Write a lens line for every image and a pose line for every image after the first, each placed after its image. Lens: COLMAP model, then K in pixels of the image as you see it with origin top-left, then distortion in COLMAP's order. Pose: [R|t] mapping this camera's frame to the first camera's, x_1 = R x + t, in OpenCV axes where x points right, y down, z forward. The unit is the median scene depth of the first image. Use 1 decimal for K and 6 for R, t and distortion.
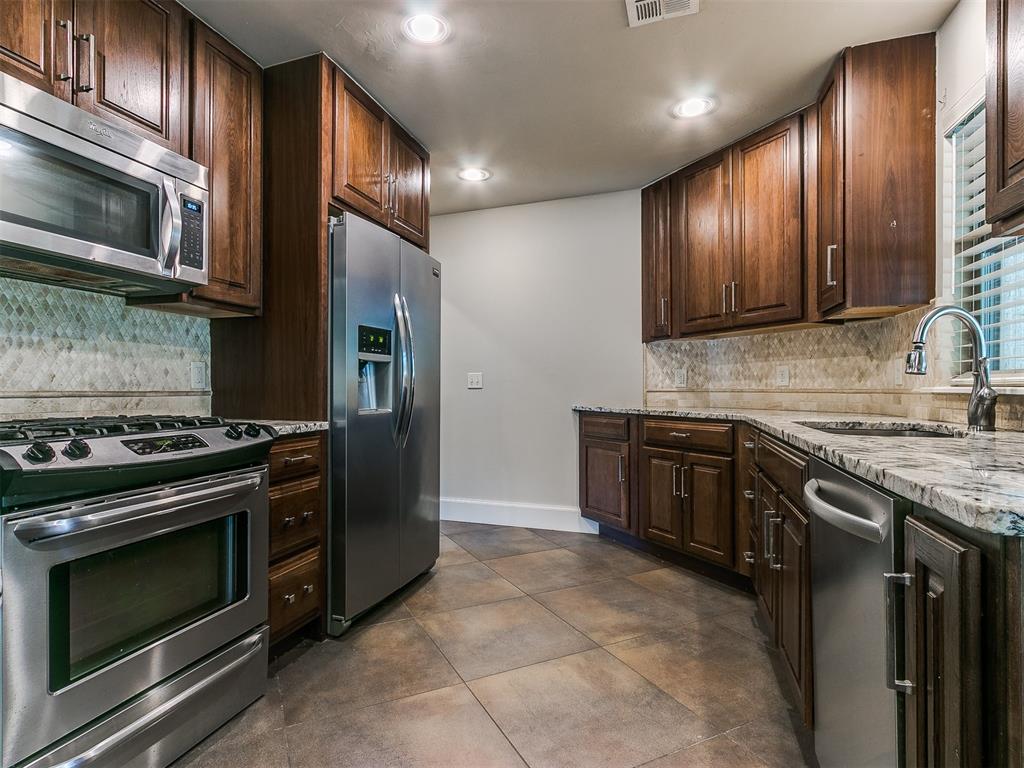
lens RADIAL K [[540.1, 0, 521.5], [0, 540.1, 389.9], [0, 0, 1]] dist [0.010128, -0.002667]
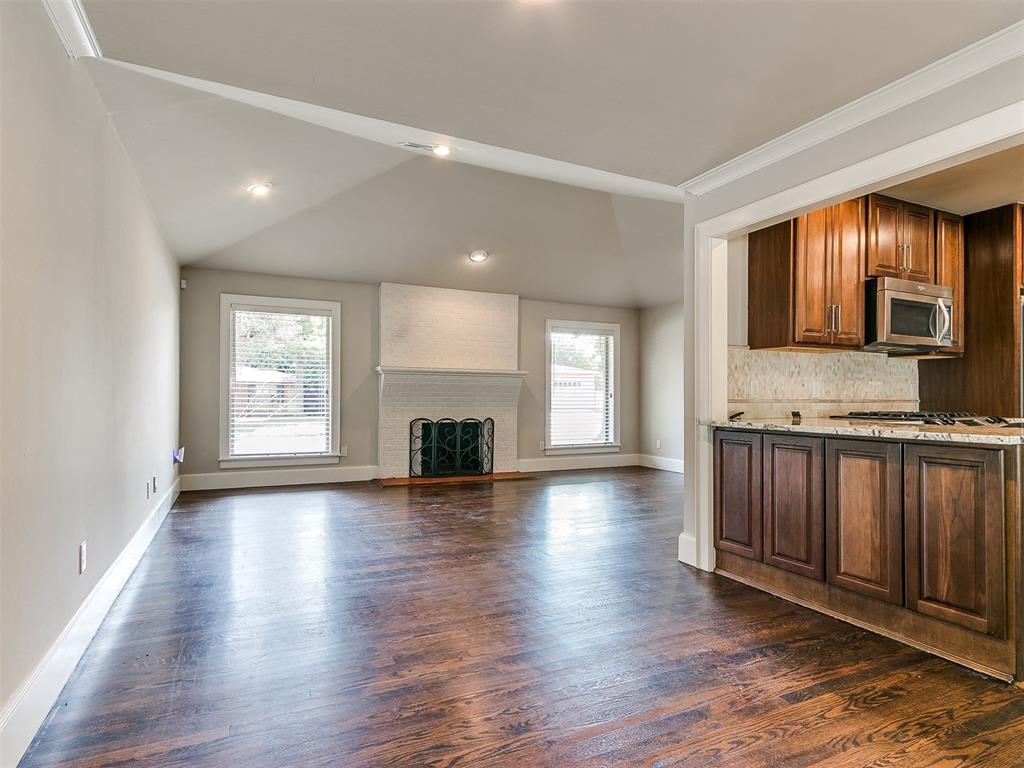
lens RADIAL K [[540.1, 0, 495.7], [0, 540.1, 389.8], [0, 0, 1]] dist [0.010128, -0.002667]
pose [[0.657264, -0.009231, -0.753604, -0.153731], [-0.002354, 0.999895, -0.014302, -0.002088], [0.753657, 0.011174, 0.657173, -1.305281]]
